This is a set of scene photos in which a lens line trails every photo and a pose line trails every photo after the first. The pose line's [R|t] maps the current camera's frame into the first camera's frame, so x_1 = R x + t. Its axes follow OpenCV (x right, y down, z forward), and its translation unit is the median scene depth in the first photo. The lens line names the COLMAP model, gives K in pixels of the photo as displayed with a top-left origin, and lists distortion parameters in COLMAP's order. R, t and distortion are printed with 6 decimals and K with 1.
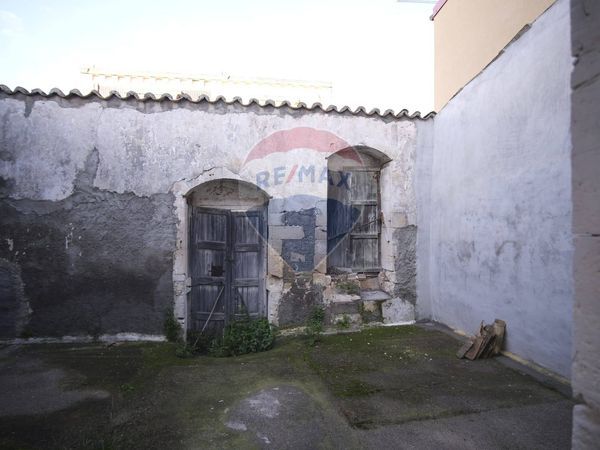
lens RADIAL K [[377.0, 0, 300.0], [0, 377.0, 225.0], [0, 0, 1]] dist [-0.001729, -0.001289]
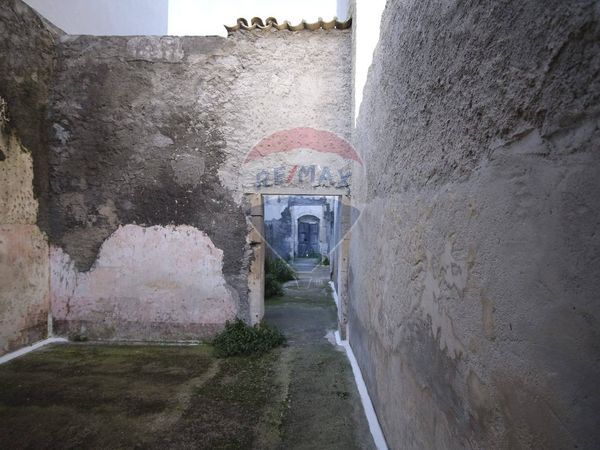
lens RADIAL K [[377.0, 0, 300.0], [0, 377.0, 225.0], [0, 0, 1]] dist [-0.001729, -0.001289]
pose [[0.974019, -0.000595, -0.226465, 0.548573], [-0.002520, 0.999906, -0.013464, 0.029656], [0.226452, 0.013685, 0.973926, -2.538840]]
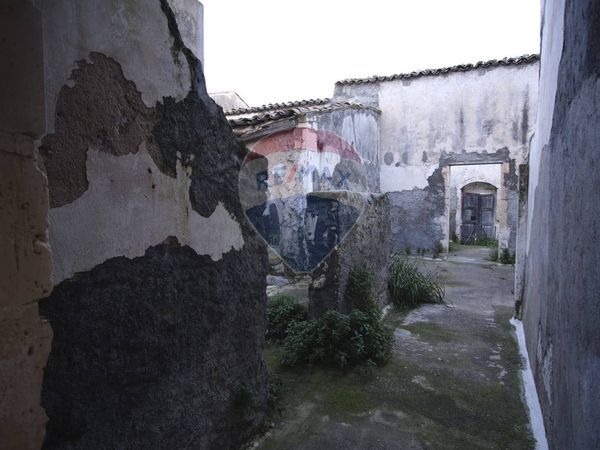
lens RADIAL K [[377.0, 0, 300.0], [0, 377.0, 225.0], [0, 0, 1]] dist [-0.001729, -0.001289]
pose [[0.788600, 0.035997, -0.613852, 0.411790], [0.000239, 0.998267, 0.058846, 0.019748], [0.614906, -0.046553, 0.787225, -1.682847]]
